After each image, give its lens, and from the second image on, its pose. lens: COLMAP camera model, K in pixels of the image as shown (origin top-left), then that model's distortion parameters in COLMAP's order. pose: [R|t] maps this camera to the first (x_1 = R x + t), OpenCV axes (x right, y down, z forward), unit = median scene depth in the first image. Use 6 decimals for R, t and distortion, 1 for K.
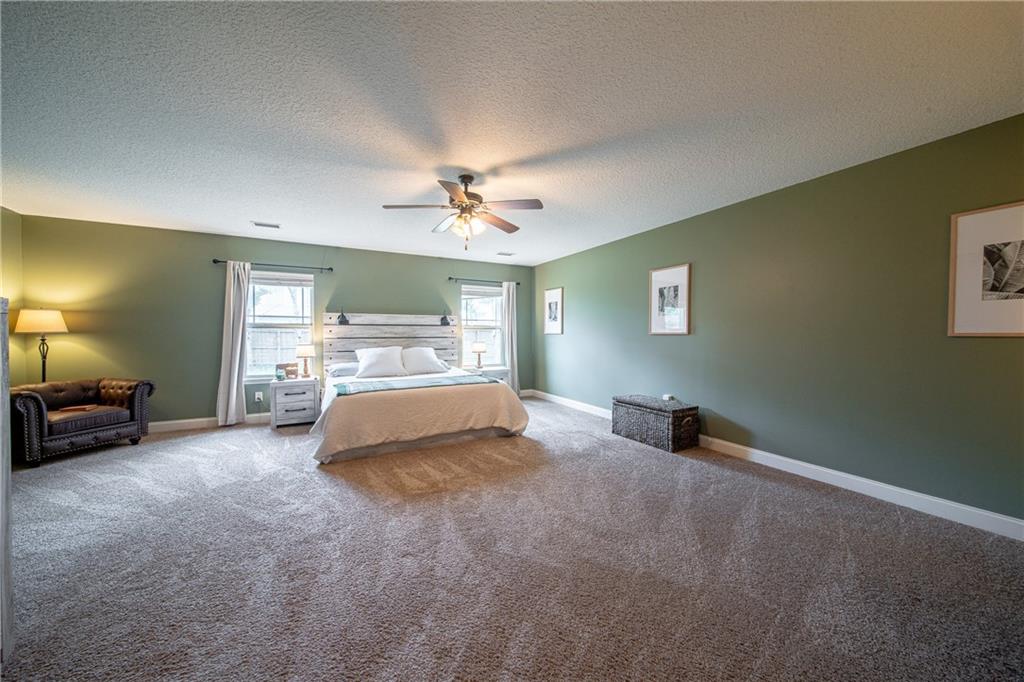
lens RADIAL K [[355.8, 0, 510.5], [0, 355.8, 342.3], [0, 0, 1]] dist [0.003101, -0.002635]
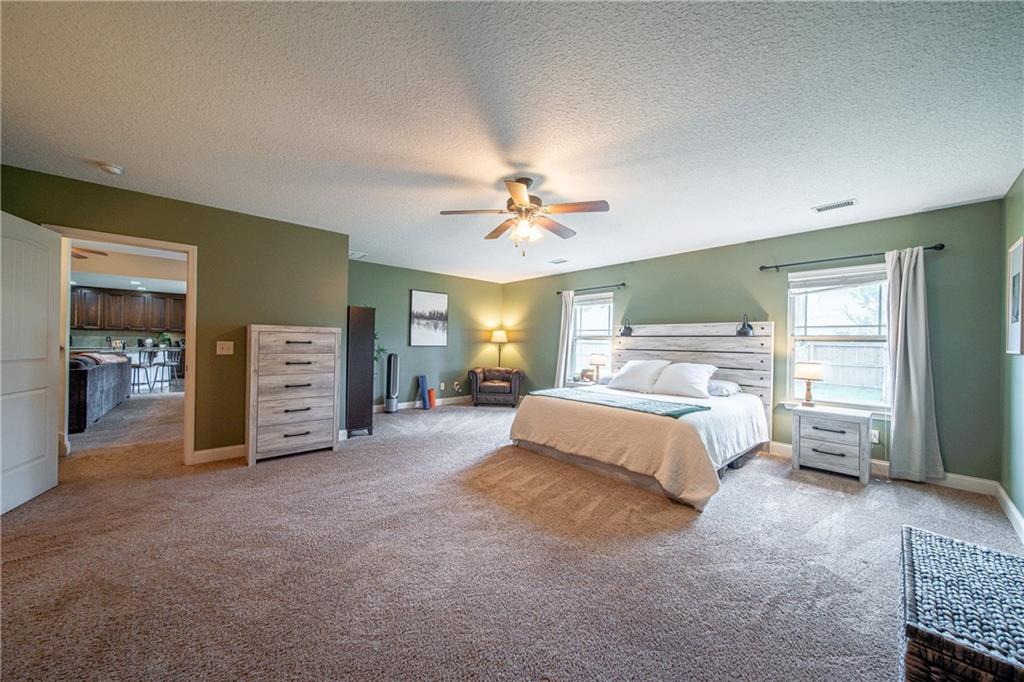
lens RADIAL K [[355.8, 0, 510.5], [0, 355.8, 342.3], [0, 0, 1]] dist [0.003101, -0.002635]
pose [[0.239285, 0.004893, -0.970937, 0.608439], [-0.040848, 0.999153, -0.005032, -0.017621], [0.970090, 0.040865, 0.239282, 0.574639]]
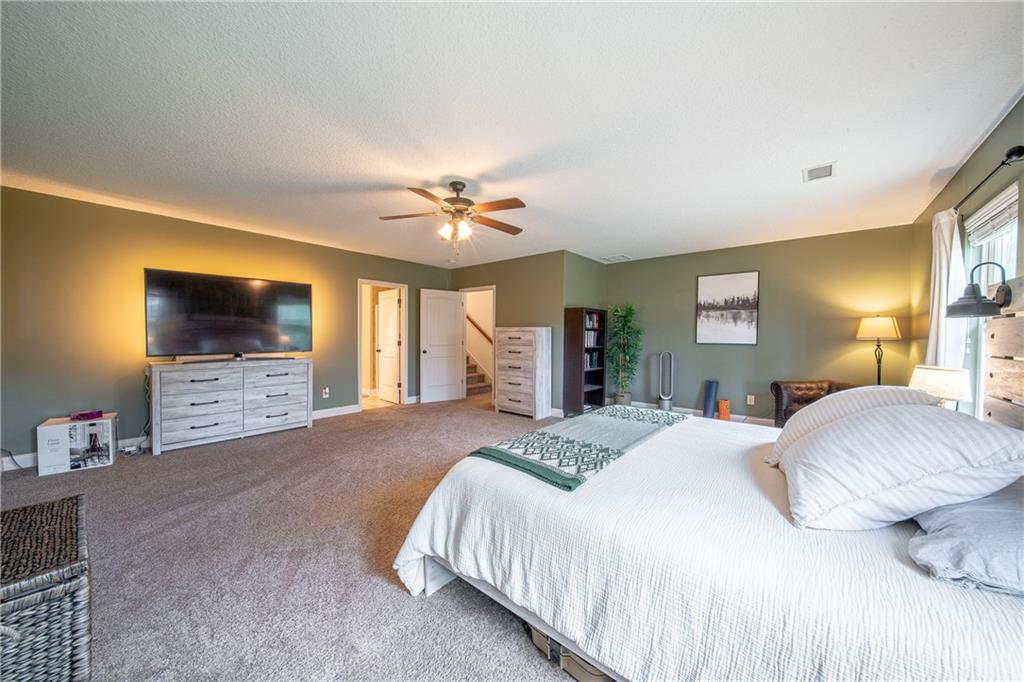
lens RADIAL K [[355.8, 0, 510.5], [0, 355.8, 342.3], [0, 0, 1]] dist [0.003101, -0.002635]
pose [[-0.929472, 0.000135, -0.368892, 0.083640], [-0.016548, 0.998978, 0.042059, -0.041124], [0.368520, 0.045197, -0.928520, 1.547901]]
